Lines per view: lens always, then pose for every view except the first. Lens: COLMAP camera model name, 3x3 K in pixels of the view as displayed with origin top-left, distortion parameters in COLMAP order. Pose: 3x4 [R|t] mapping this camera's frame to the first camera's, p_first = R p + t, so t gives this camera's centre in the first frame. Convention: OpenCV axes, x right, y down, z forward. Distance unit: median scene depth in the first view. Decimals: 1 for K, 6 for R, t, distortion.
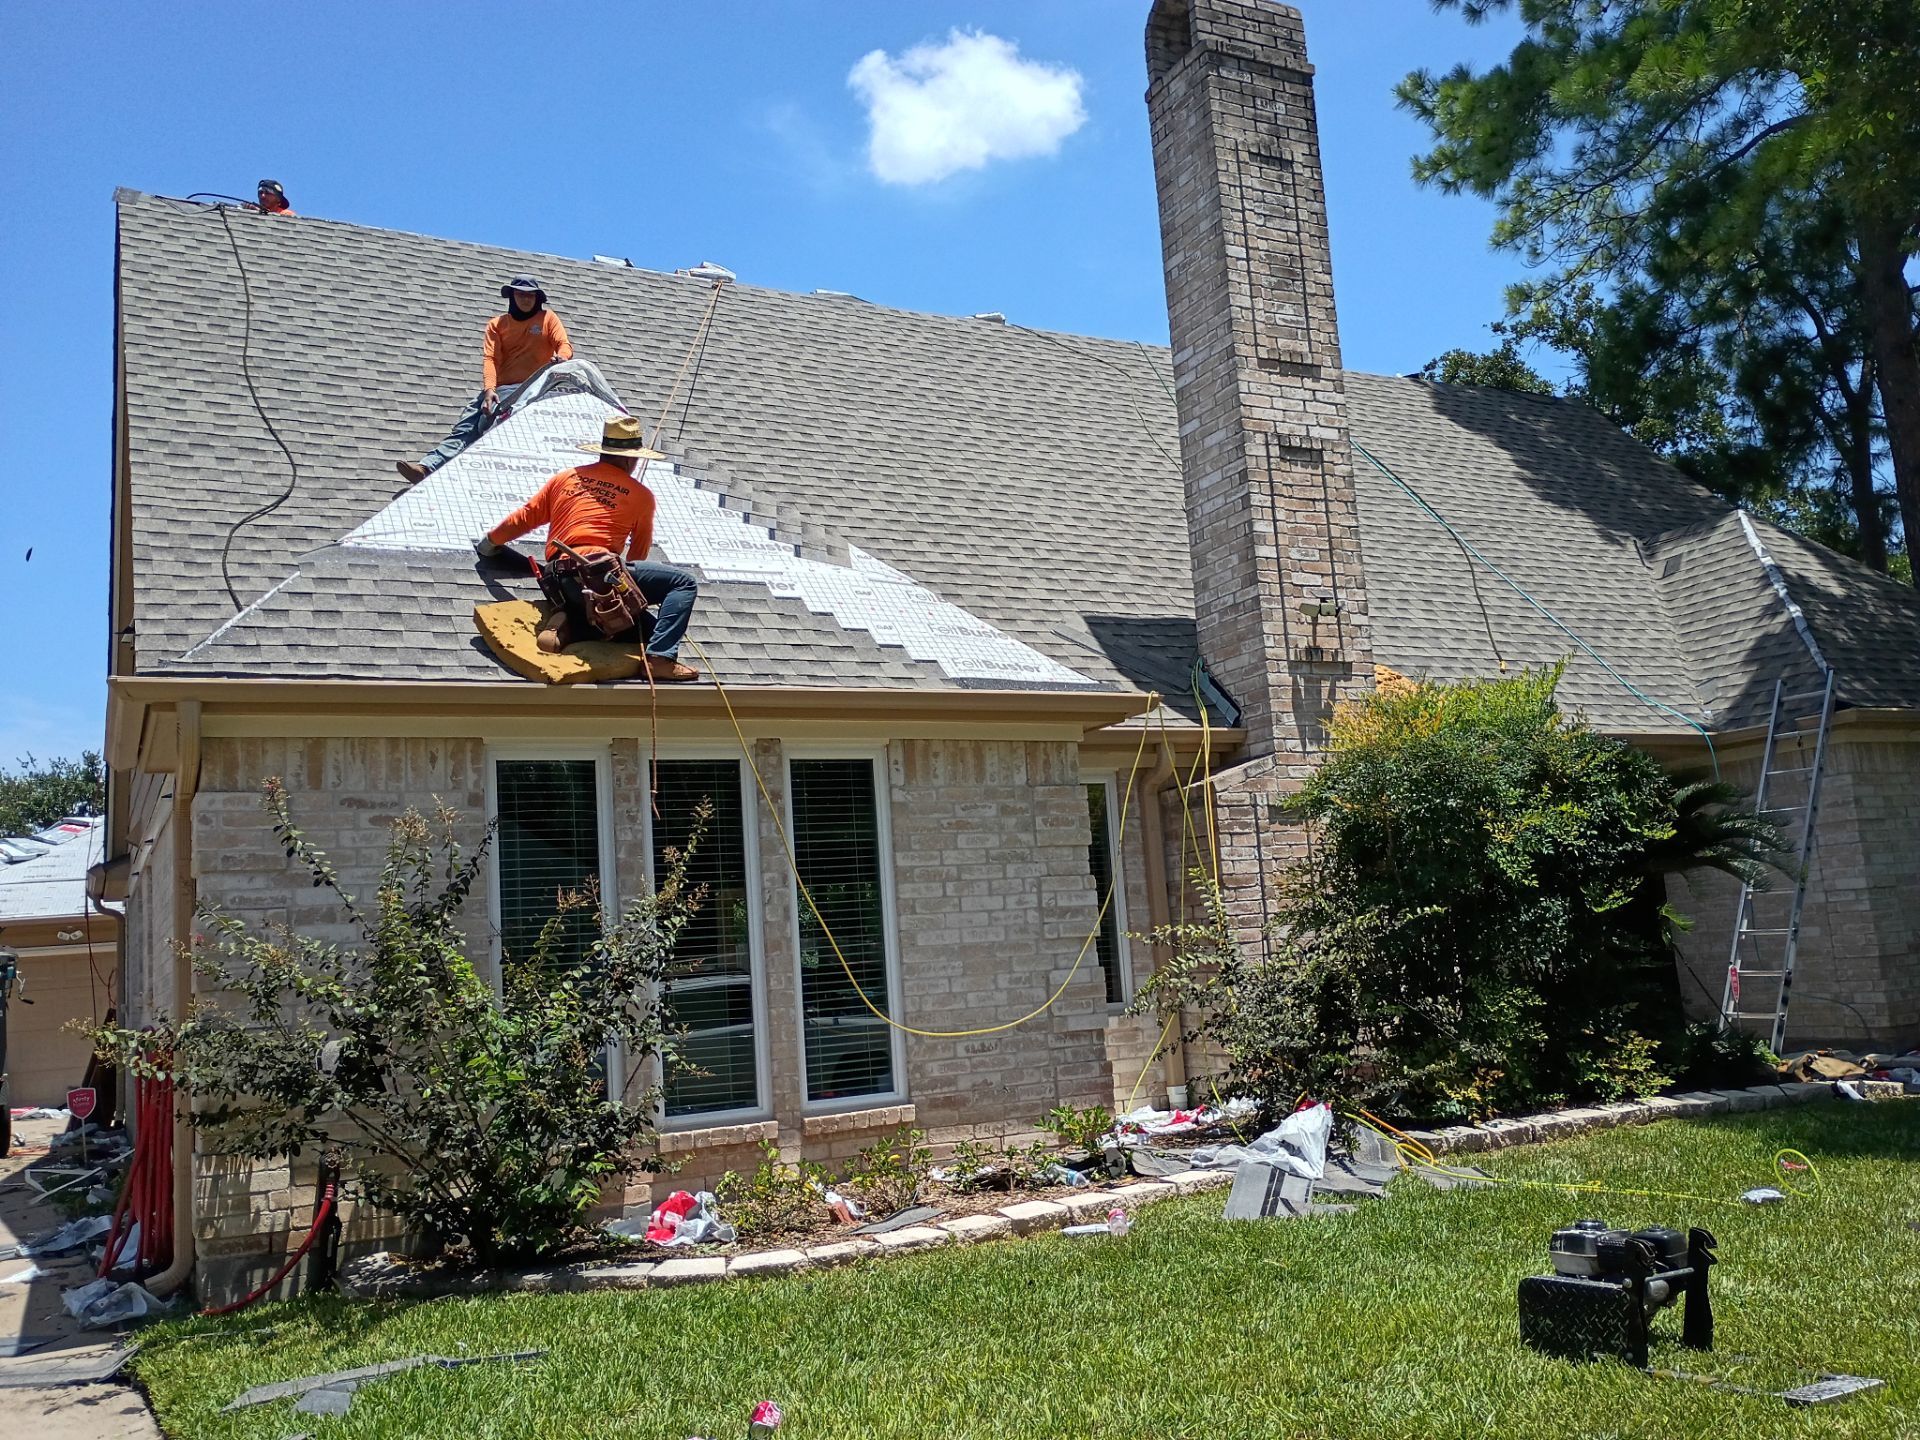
lens RADIAL K [[1648.1, 0, 960.0], [0, 1648.1, 720.0], [0, 0, 1]] dist [0.040773, 0.010303]
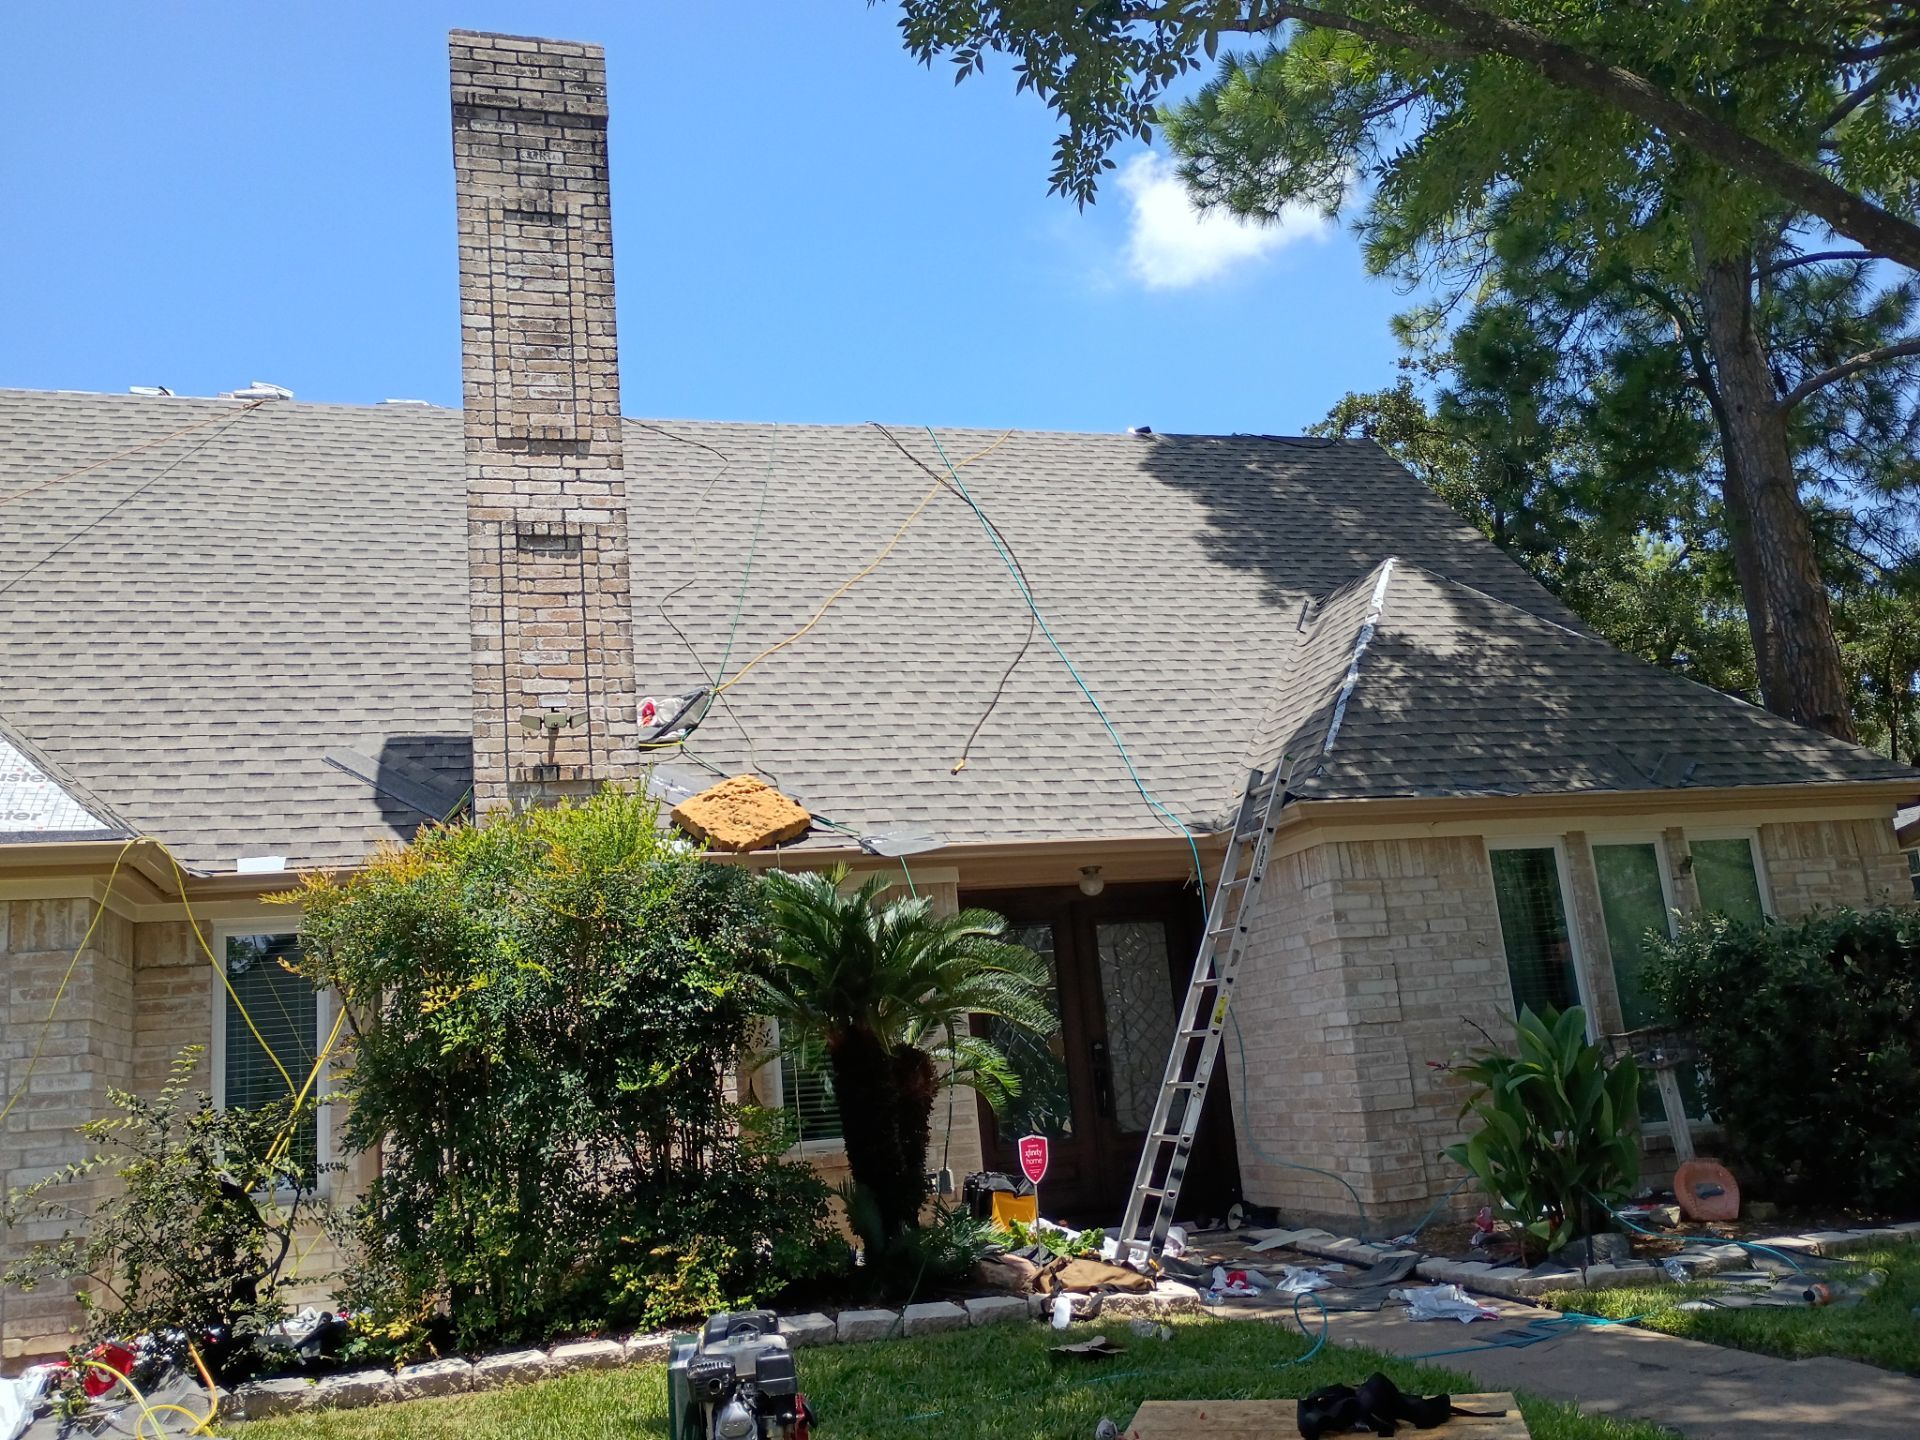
lens RADIAL K [[1648.1, 0, 960.0], [0, 1648.1, 720.0], [0, 0, 1]] dist [0.040773, 0.010303]
pose [[0.976371, -0.054418, -0.209139, 0.584964], [0.042972, 0.997339, -0.058893, -0.007037], [0.211787, 0.048514, 0.976111, 0.197296]]
